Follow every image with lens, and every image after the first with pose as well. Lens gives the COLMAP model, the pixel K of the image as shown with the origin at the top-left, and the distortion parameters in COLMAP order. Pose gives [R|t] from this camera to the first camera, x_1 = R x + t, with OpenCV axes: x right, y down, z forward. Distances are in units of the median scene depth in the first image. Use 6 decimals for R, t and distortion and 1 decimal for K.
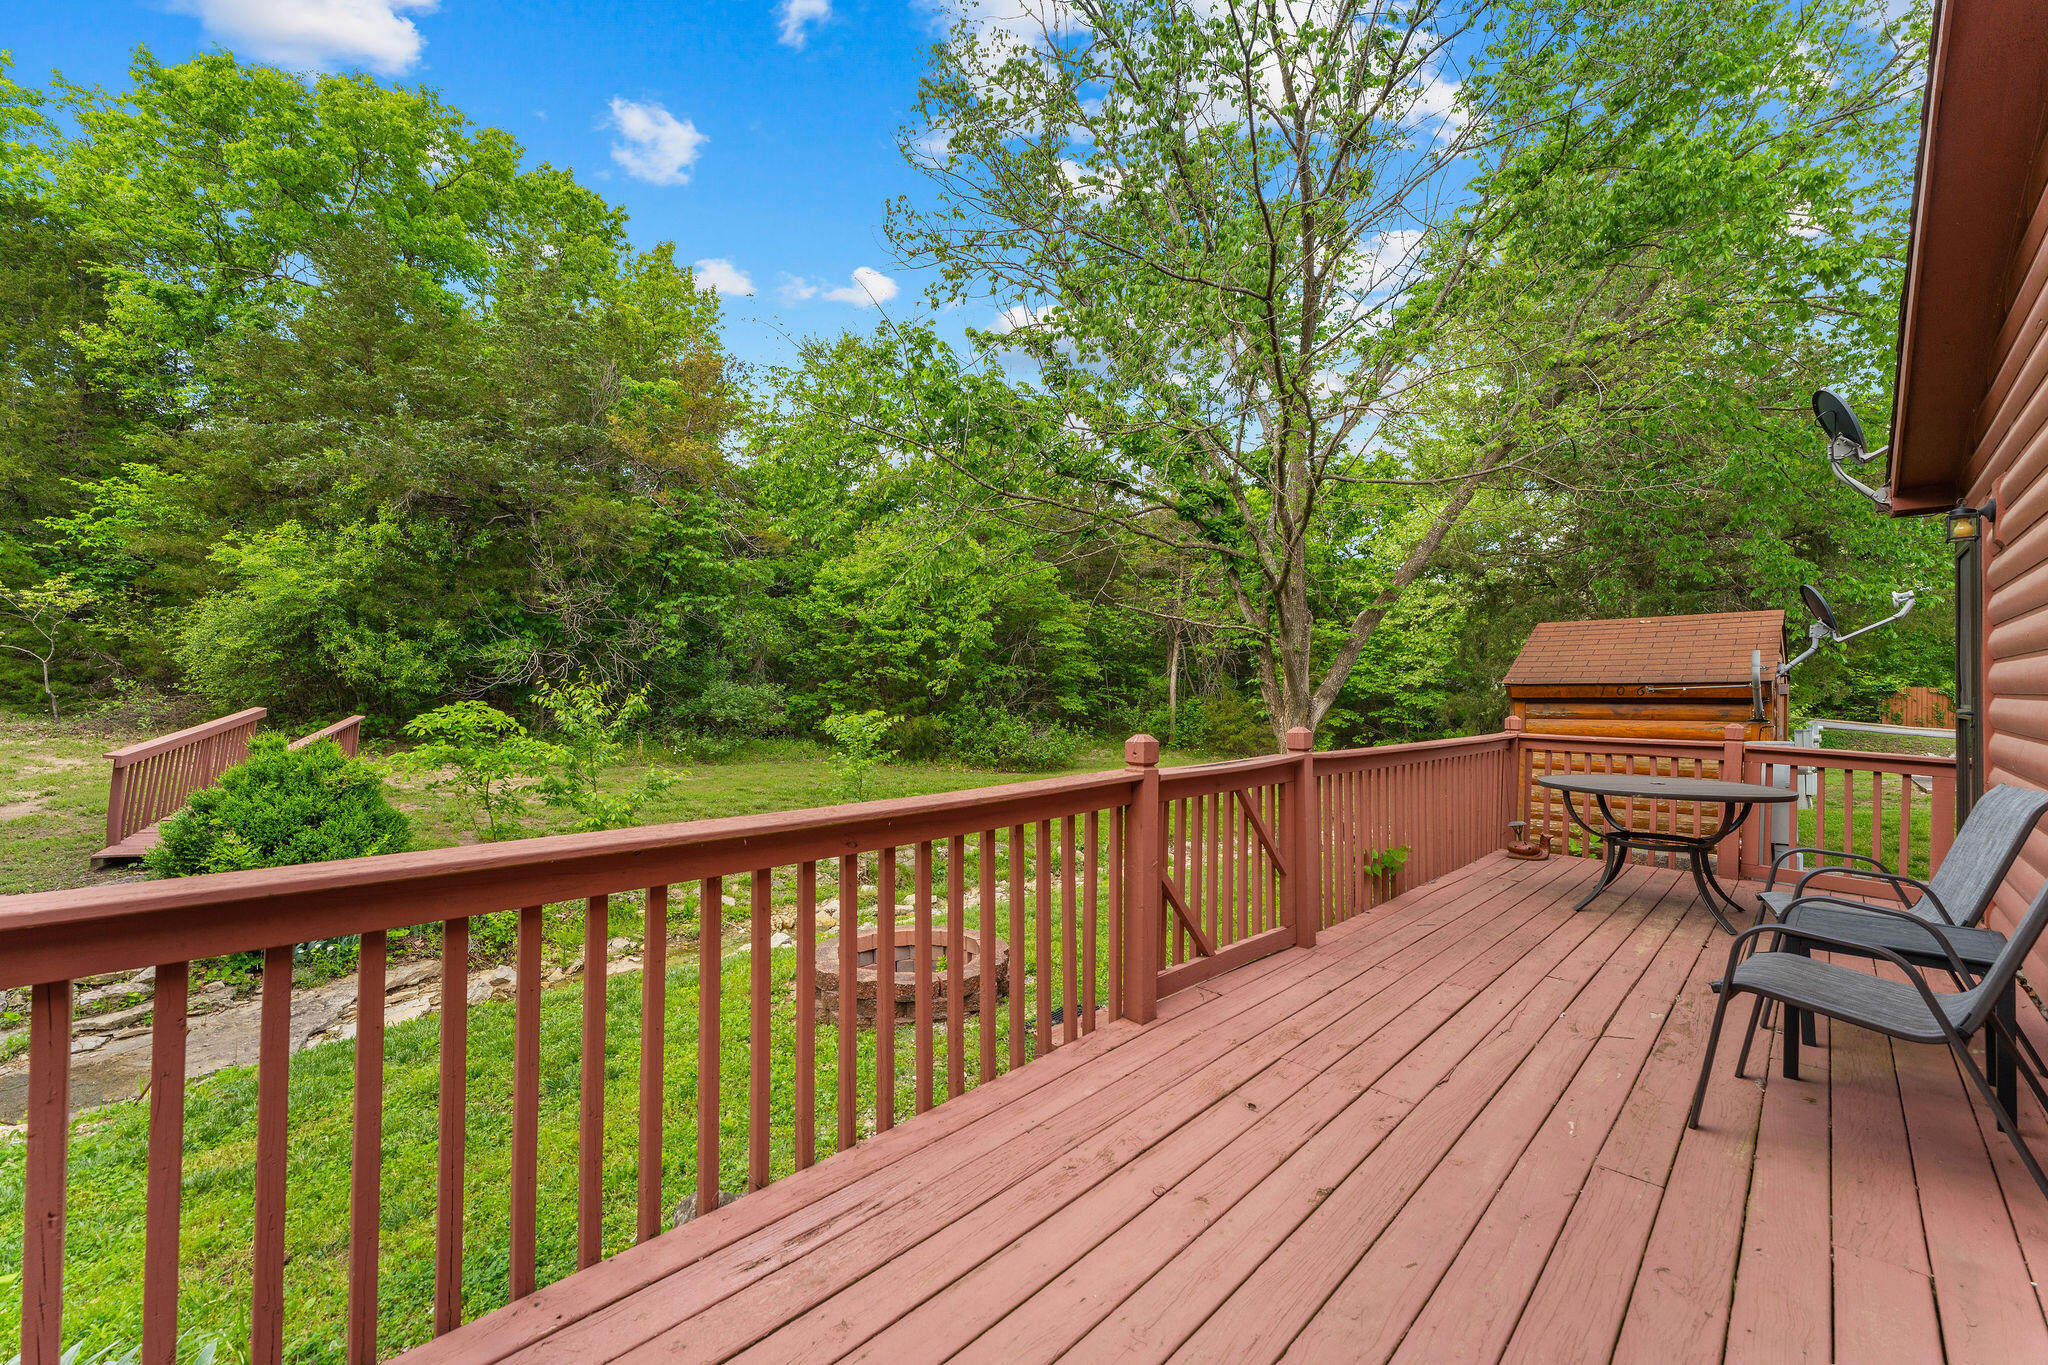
lens RADIAL K [[812.5, 0, 1019.4], [0, 812.5, 690.8], [0, 0, 1]] dist [0.000015, -0.000239]
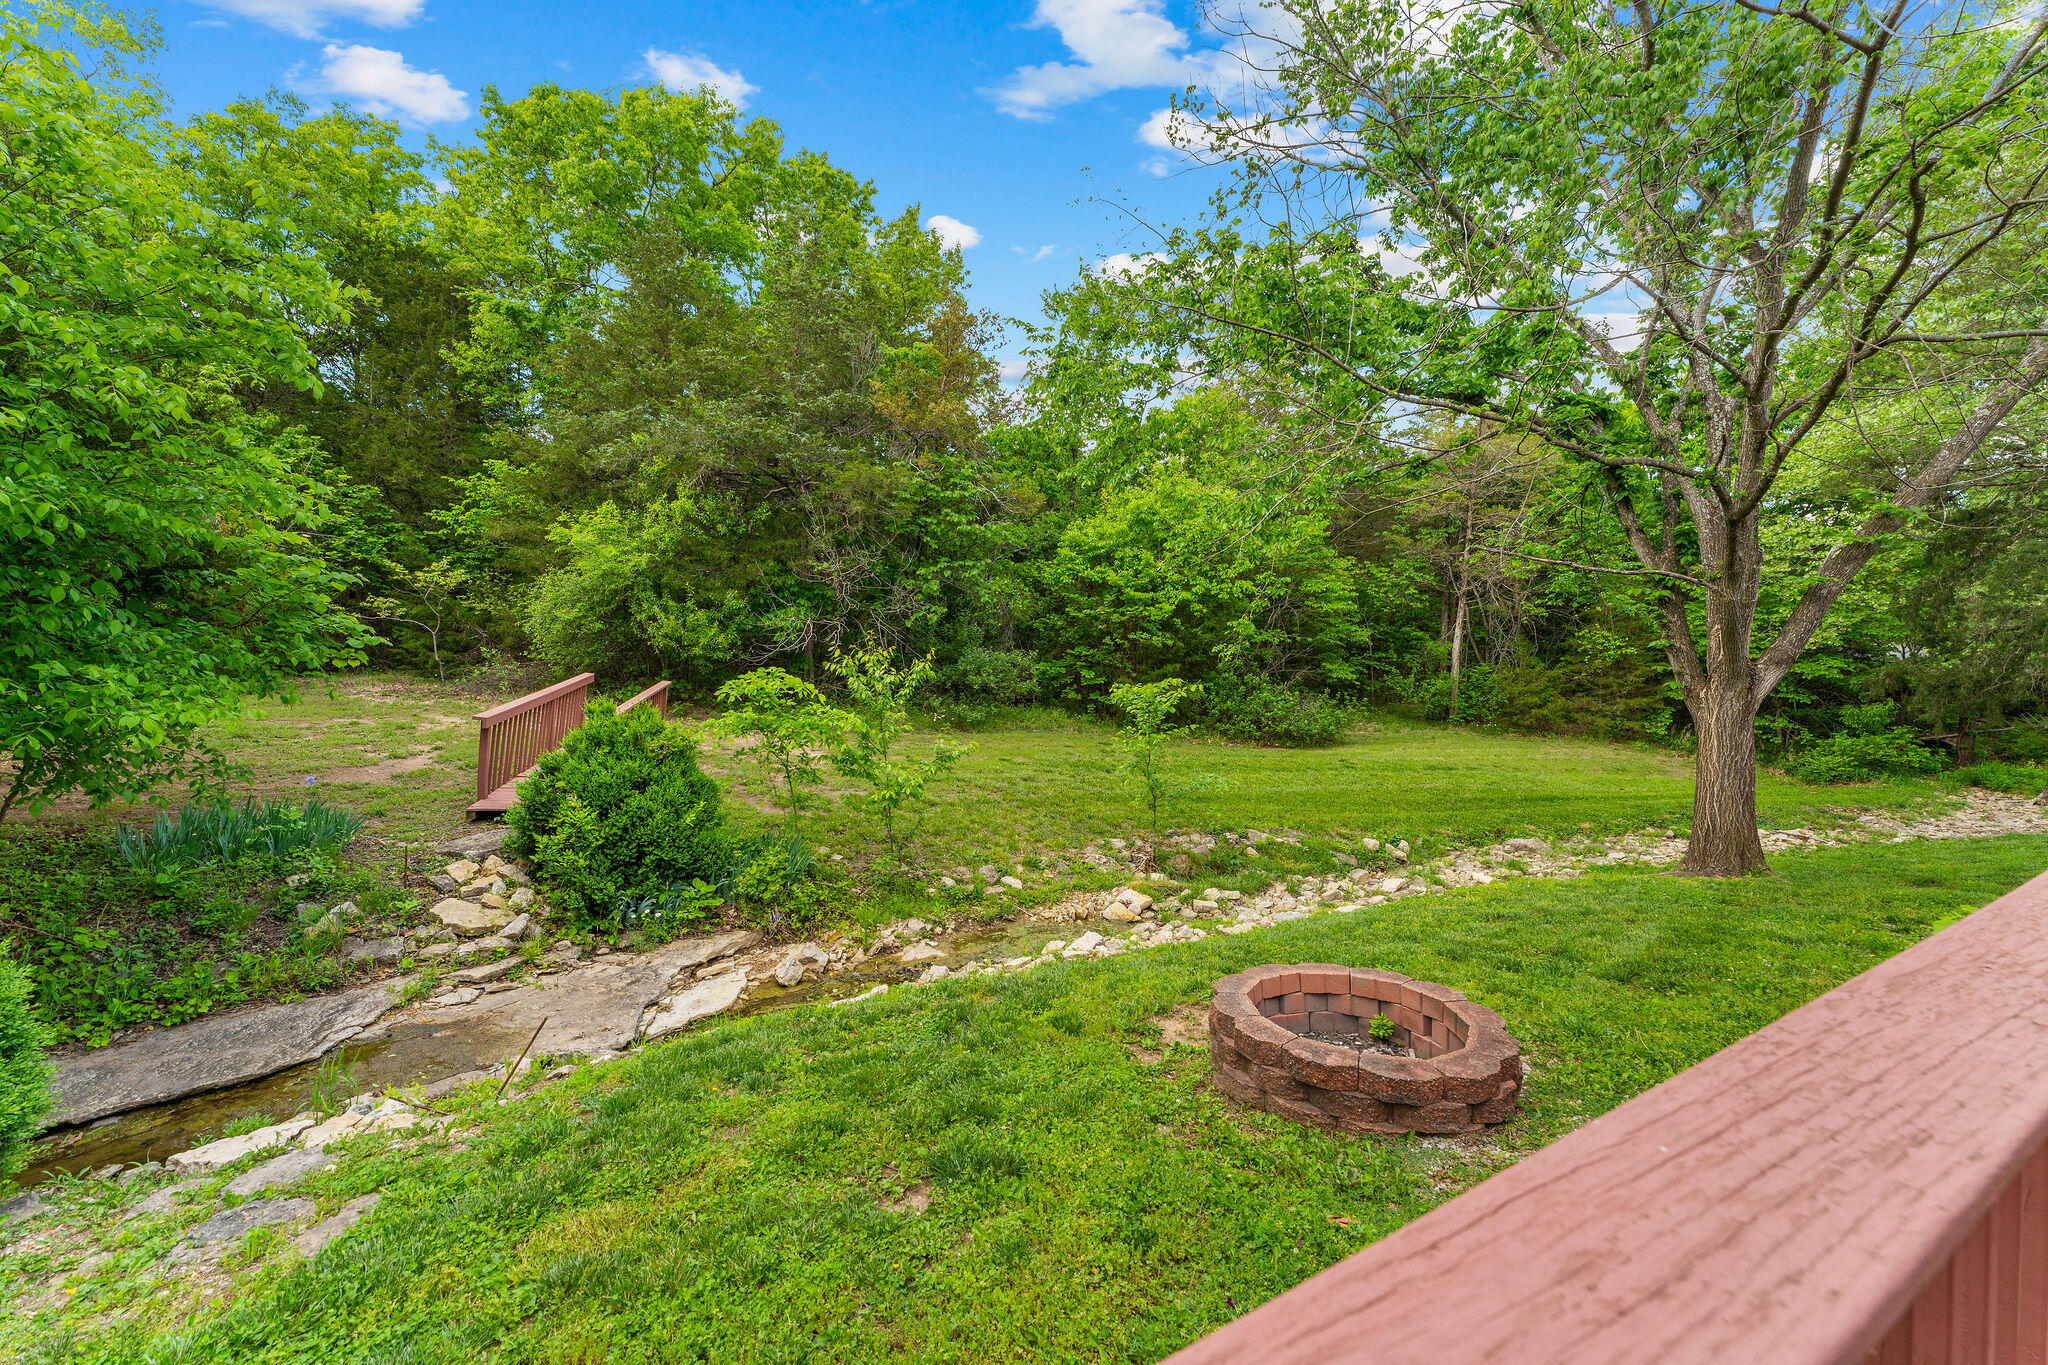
lens RADIAL K [[812.5, 0, 1018.5], [0, 812.5, 687.5], [0, 0, 1]] dist [0.000015, -0.000239]
pose [[0.966562, 0.007593, -0.256321, -0.077001], [0.001596, 0.999364, 0.035625, 0.001552], [0.256428, -0.034843, 0.965935, 0.073813]]
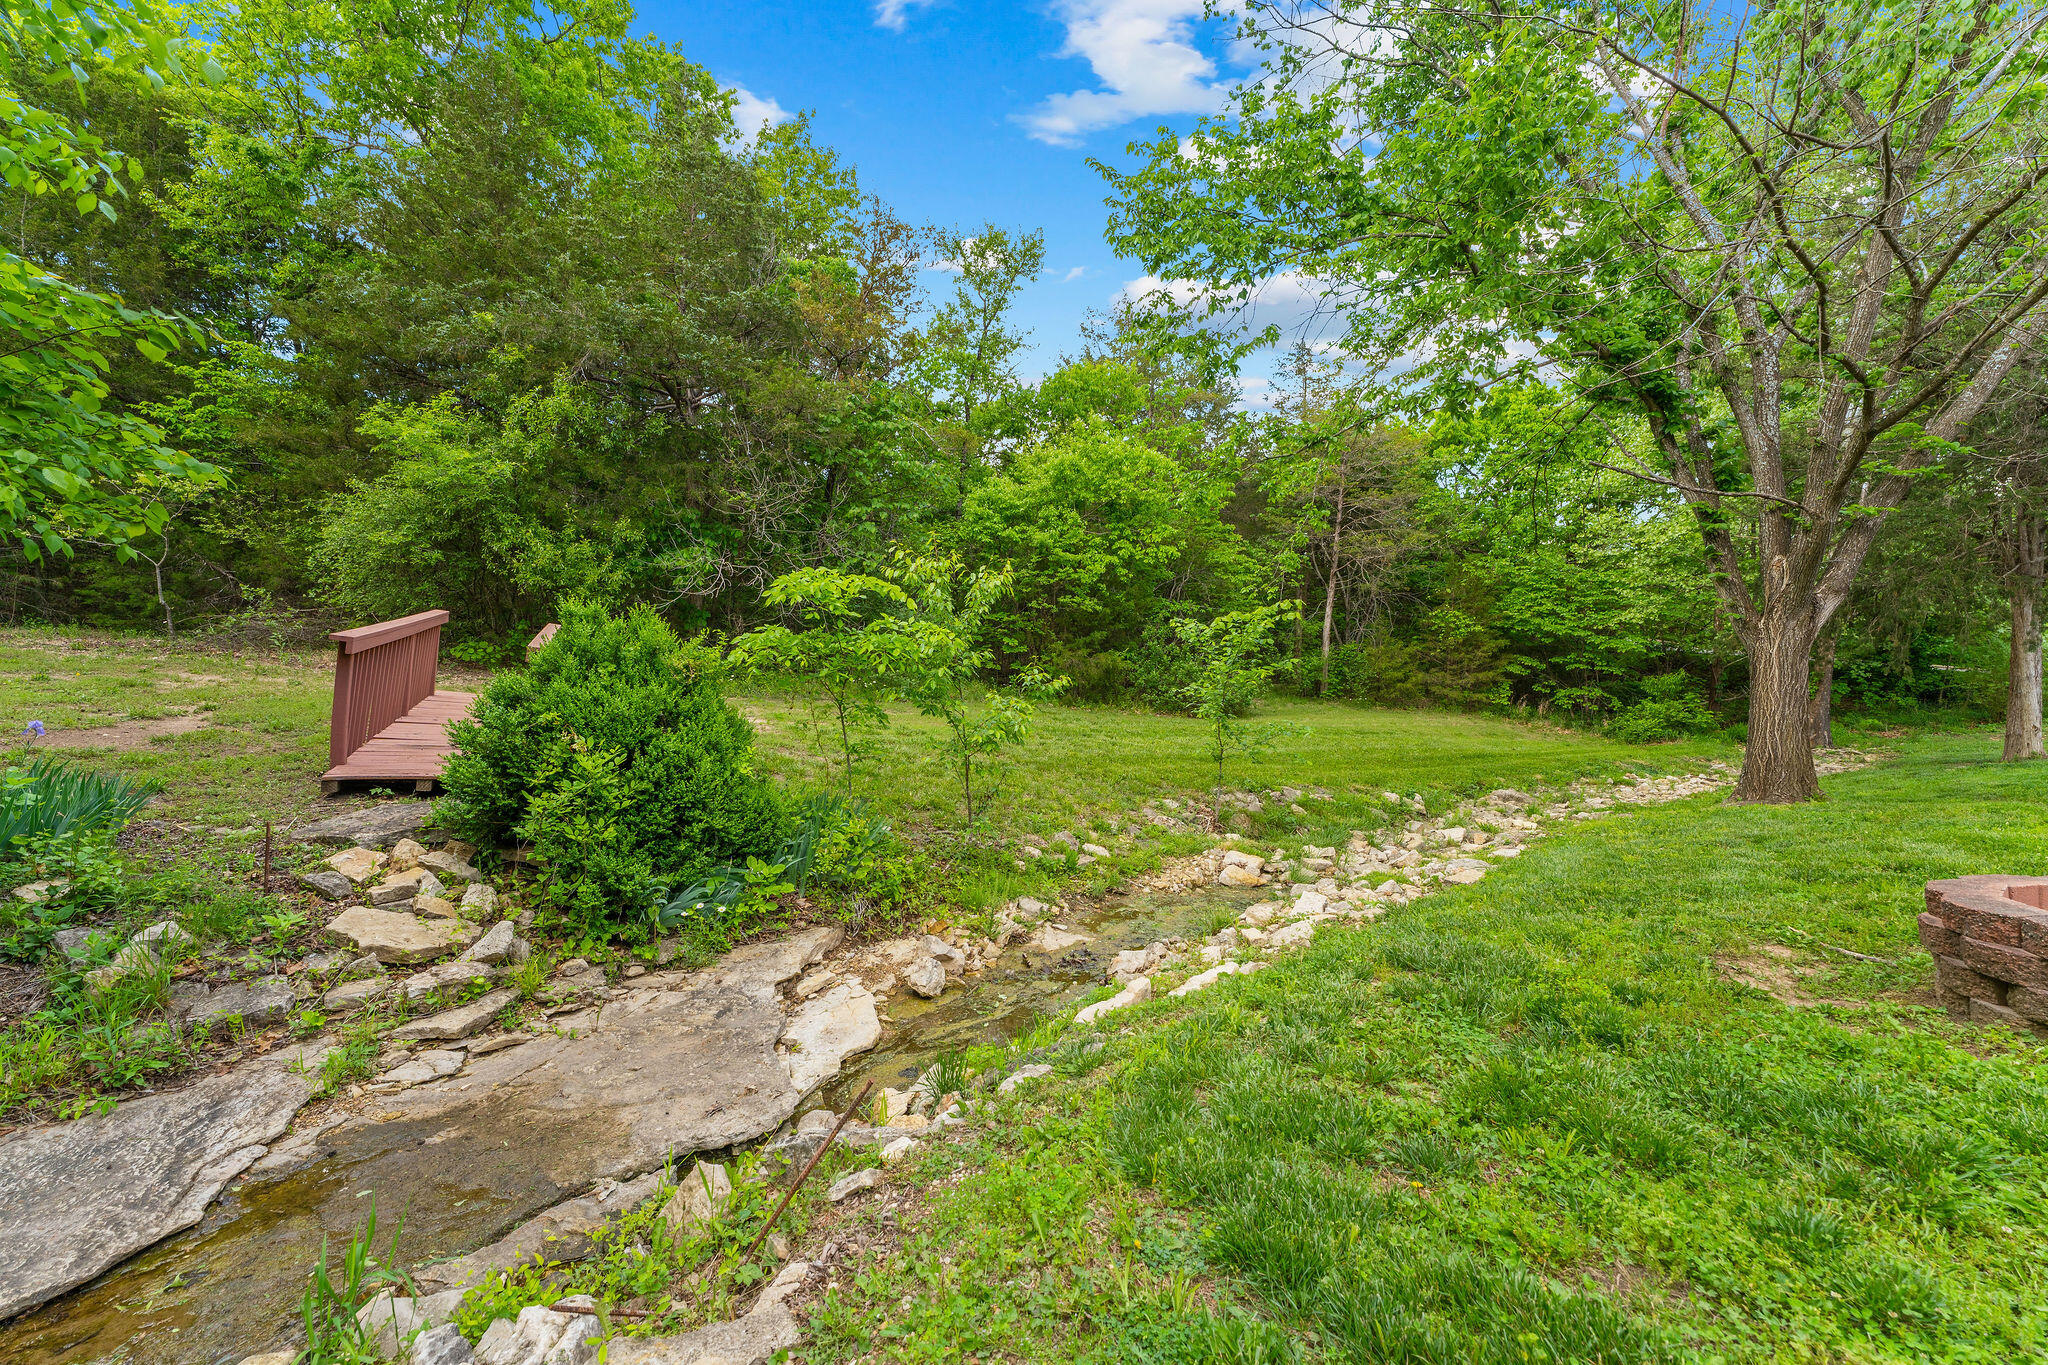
lens RADIAL K [[812.5, 0, 1015.6], [0, 812.5, 687.8], [0, 0, 1]] dist [0.000015, -0.000239]
pose [[0.999855, 0.002387, -0.016882, -0.275495], [-0.001782, 0.999360, 0.035718, 0.051940], [0.016956, -0.035682, 0.999219, 0.161362]]
